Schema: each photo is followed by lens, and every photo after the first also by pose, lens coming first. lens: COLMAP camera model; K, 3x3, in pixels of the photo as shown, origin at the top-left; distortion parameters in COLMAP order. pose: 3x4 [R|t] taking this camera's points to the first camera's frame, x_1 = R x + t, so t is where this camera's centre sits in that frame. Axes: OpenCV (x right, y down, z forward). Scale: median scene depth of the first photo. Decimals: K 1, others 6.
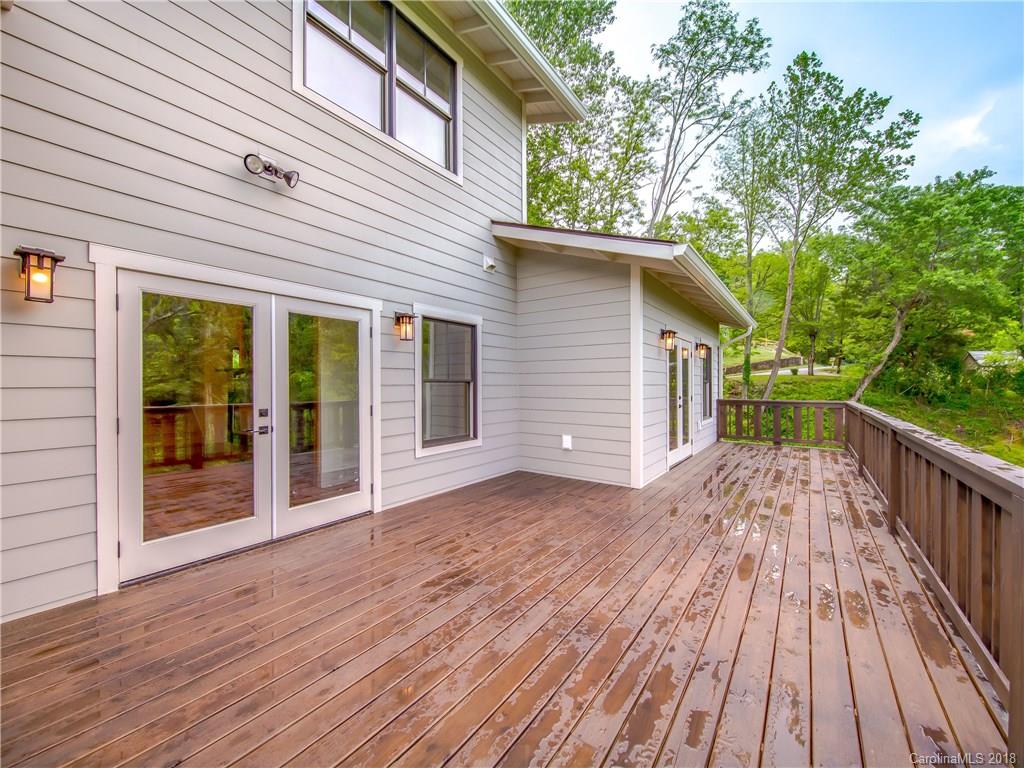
lens RADIAL K [[397.3, 0, 517.1], [0, 397.3, 386.7], [0, 0, 1]] dist [0.015322, -0.009169]
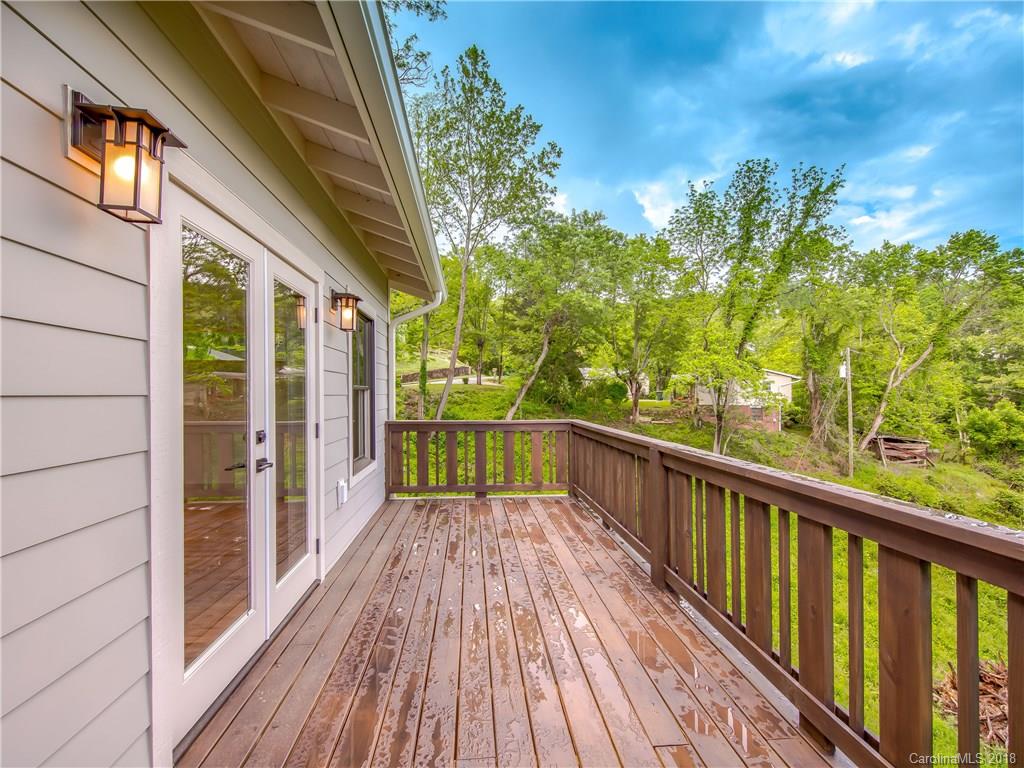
lens RADIAL K [[463.3, 0, 516.1], [0, 463.3, 395.3], [0, 0, 1]] dist [0.014820, -0.000113]
pose [[0.749953, -0.001504, 0.661489, 0.050525], [0.003118, 0.999994, -0.001262, -0.000607], [-0.661483, 0.003009, 0.749954, 0.095570]]
